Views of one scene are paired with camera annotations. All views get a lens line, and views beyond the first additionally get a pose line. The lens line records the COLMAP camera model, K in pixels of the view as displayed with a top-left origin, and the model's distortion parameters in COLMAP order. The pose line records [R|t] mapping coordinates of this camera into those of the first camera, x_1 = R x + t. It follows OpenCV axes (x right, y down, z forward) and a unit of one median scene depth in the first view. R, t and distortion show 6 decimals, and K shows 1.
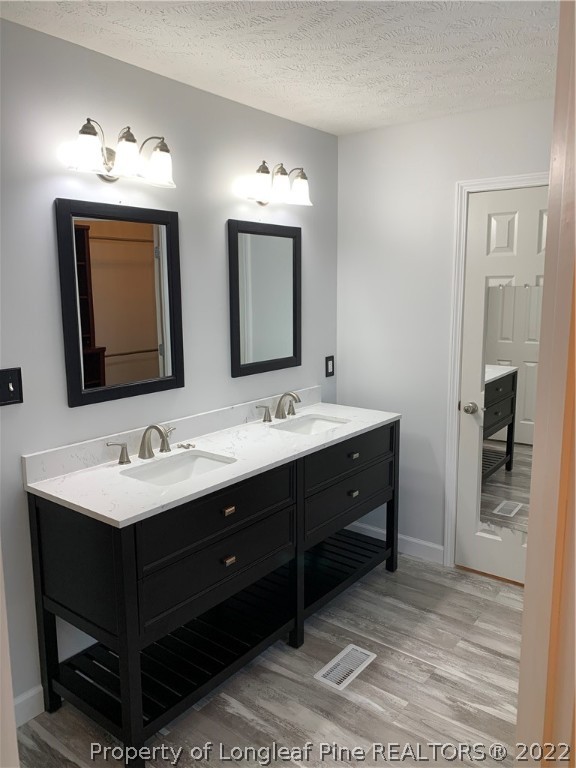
lens RADIAL K [[599.3, 0, 294.7], [0, 599.3, 379.1], [0, 0, 1]] dist [0.058086, -0.060688]
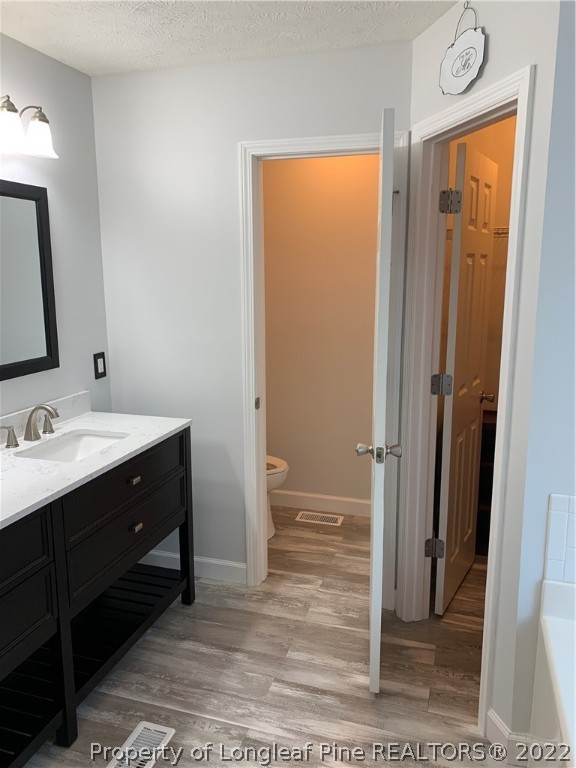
lens RADIAL K [[599.3, 0, 287.6], [0, 599.3, 378.2], [0, 0, 1]] dist [0.058086, -0.060688]
pose [[0.941529, -0.057812, 0.331936, 0.031897], [0.050670, 0.998261, 0.030140, -0.019102], [-0.333101, -0.011558, 0.942820, 0.179113]]
